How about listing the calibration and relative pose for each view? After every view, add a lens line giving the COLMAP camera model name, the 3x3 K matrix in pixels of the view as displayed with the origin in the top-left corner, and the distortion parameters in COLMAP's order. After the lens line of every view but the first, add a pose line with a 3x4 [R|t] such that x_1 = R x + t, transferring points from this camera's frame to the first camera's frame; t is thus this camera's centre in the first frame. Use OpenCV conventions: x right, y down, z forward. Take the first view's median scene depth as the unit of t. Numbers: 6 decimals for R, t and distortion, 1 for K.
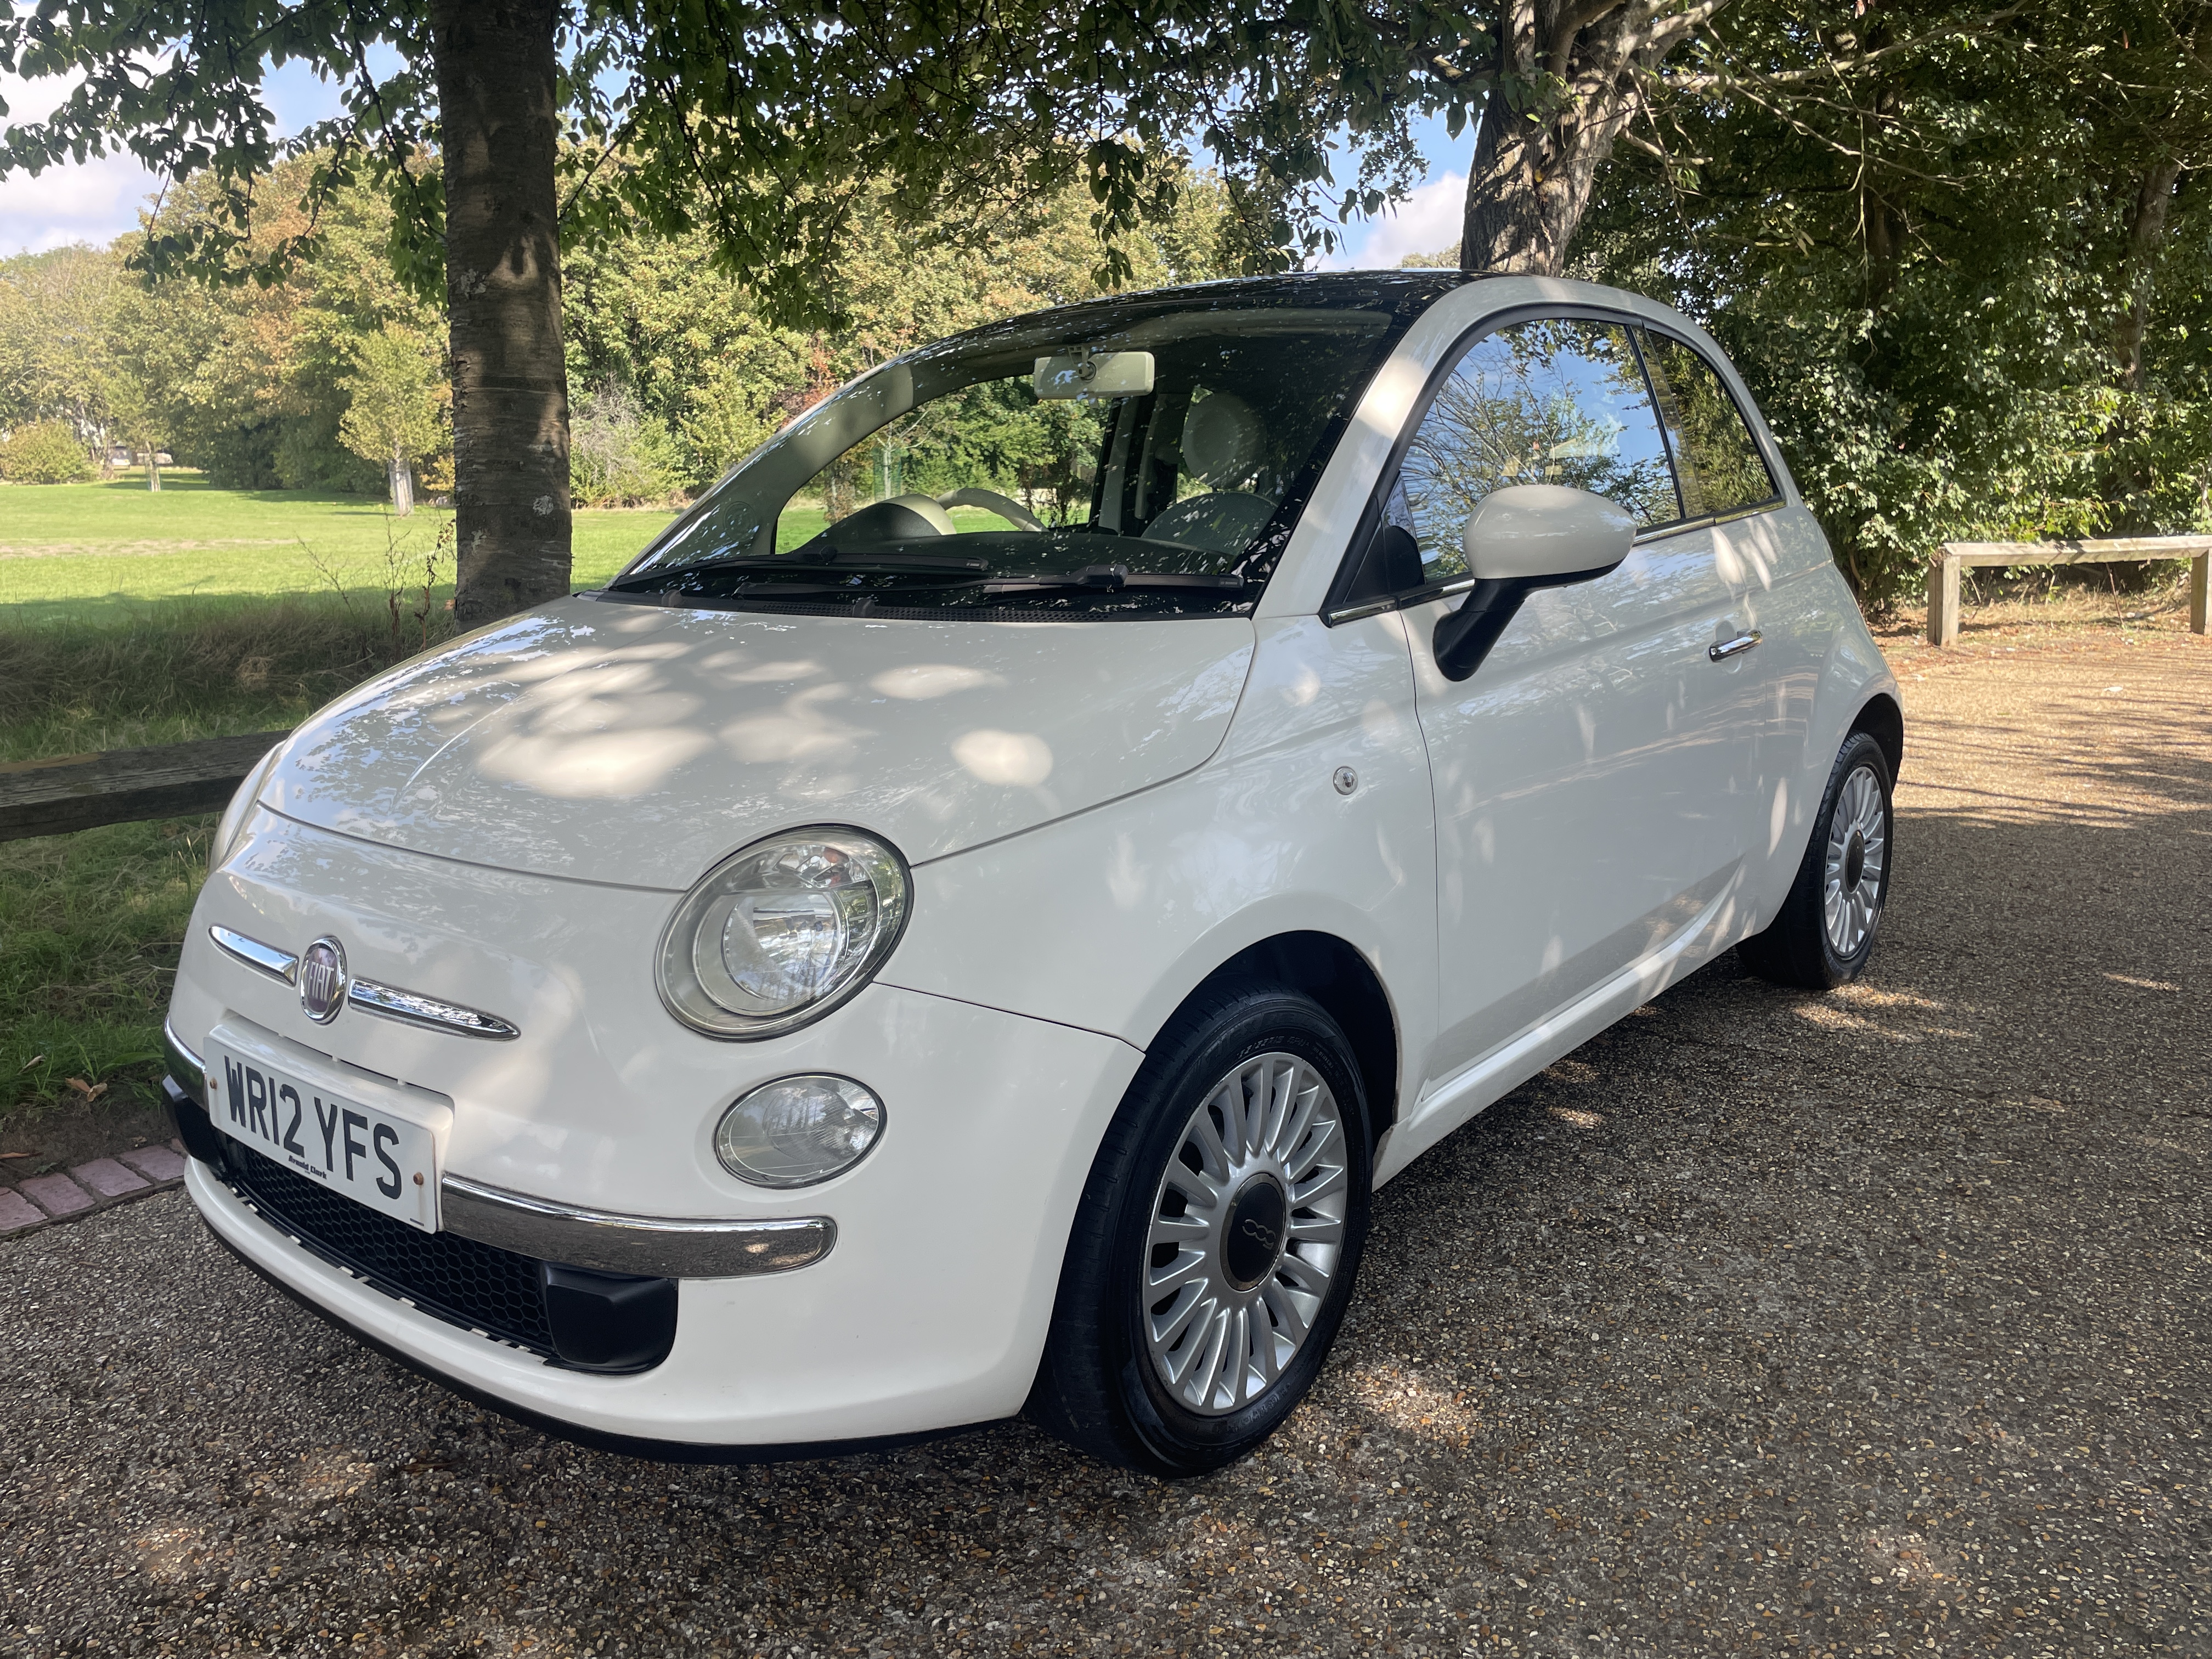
lens RADIAL K [[1664.7, 0, 1102.2], [0, 1664.7, 835.8], [0, 0, 1]] dist [0.078346, -0.098821]
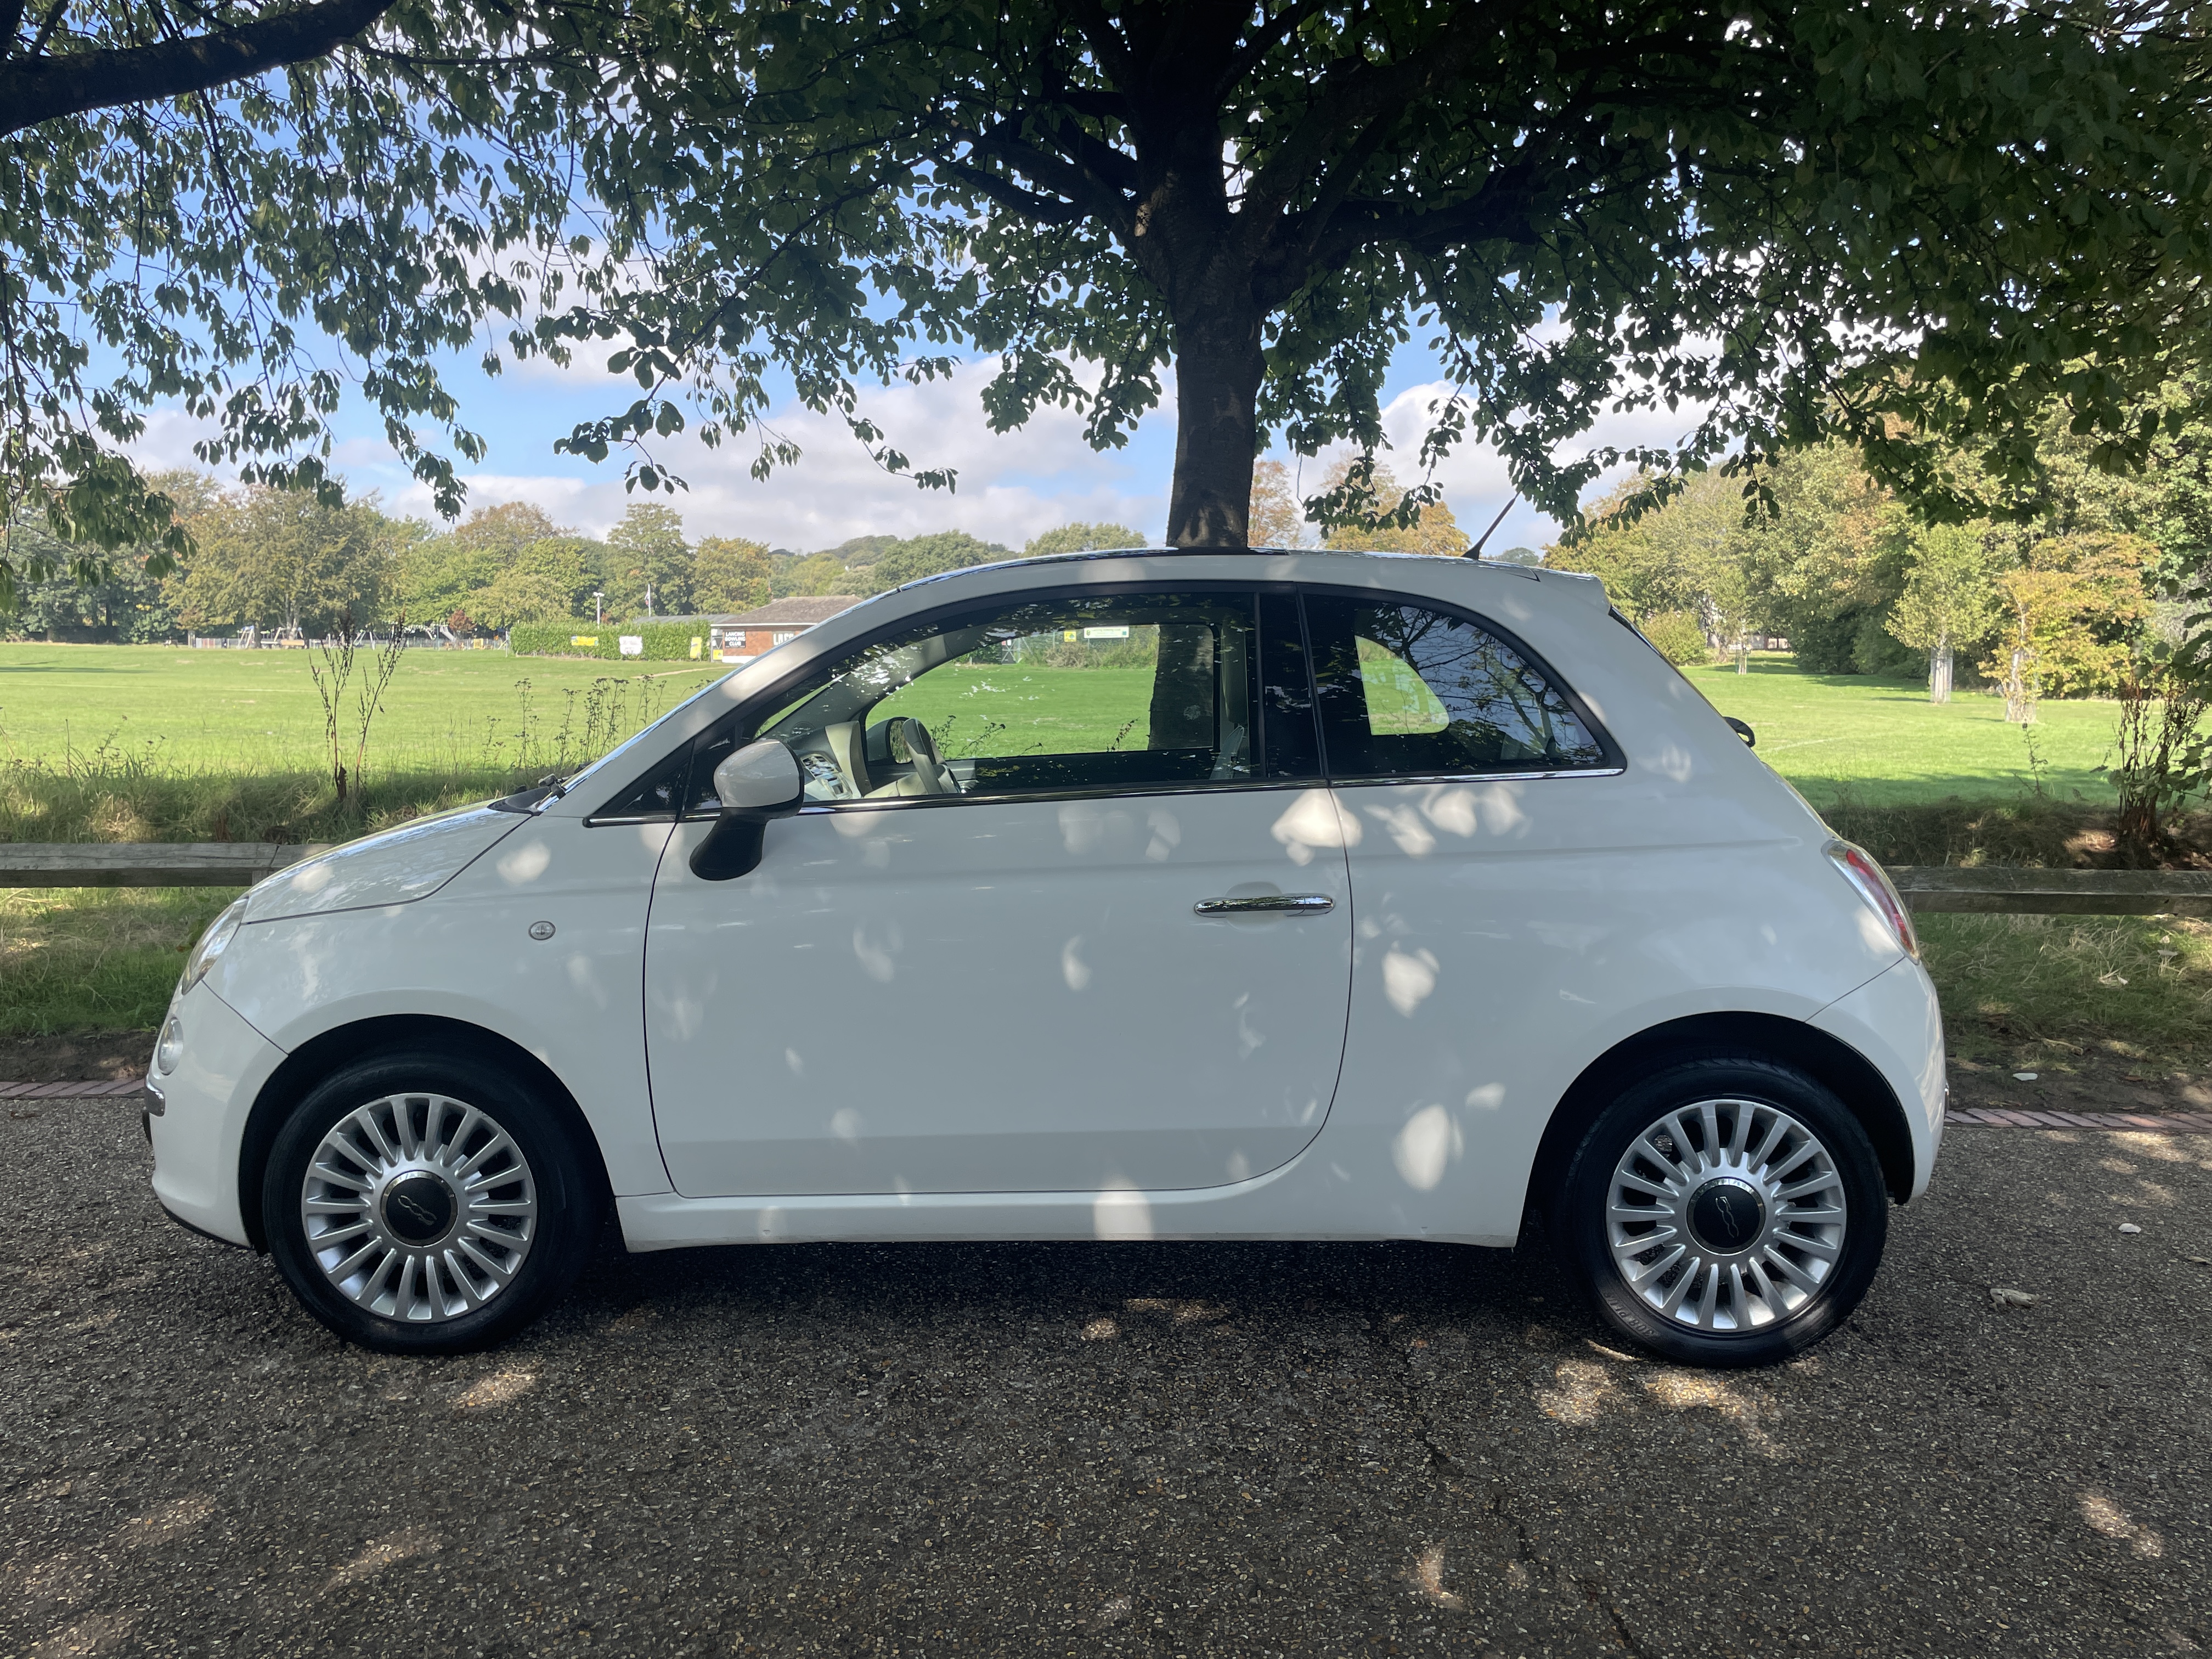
lens RADIAL K [[1664.7, 0, 1108.2], [0, 1664.7, 833.1], [0, 0, 1]] dist [0.078346, -0.098821]
pose [[0.621085, 0.093897, -0.778098, 0.316760], [-0.176253, 0.984101, -0.021931, -0.034474], [0.763668, 0.150763, 0.627759, 0.087660]]
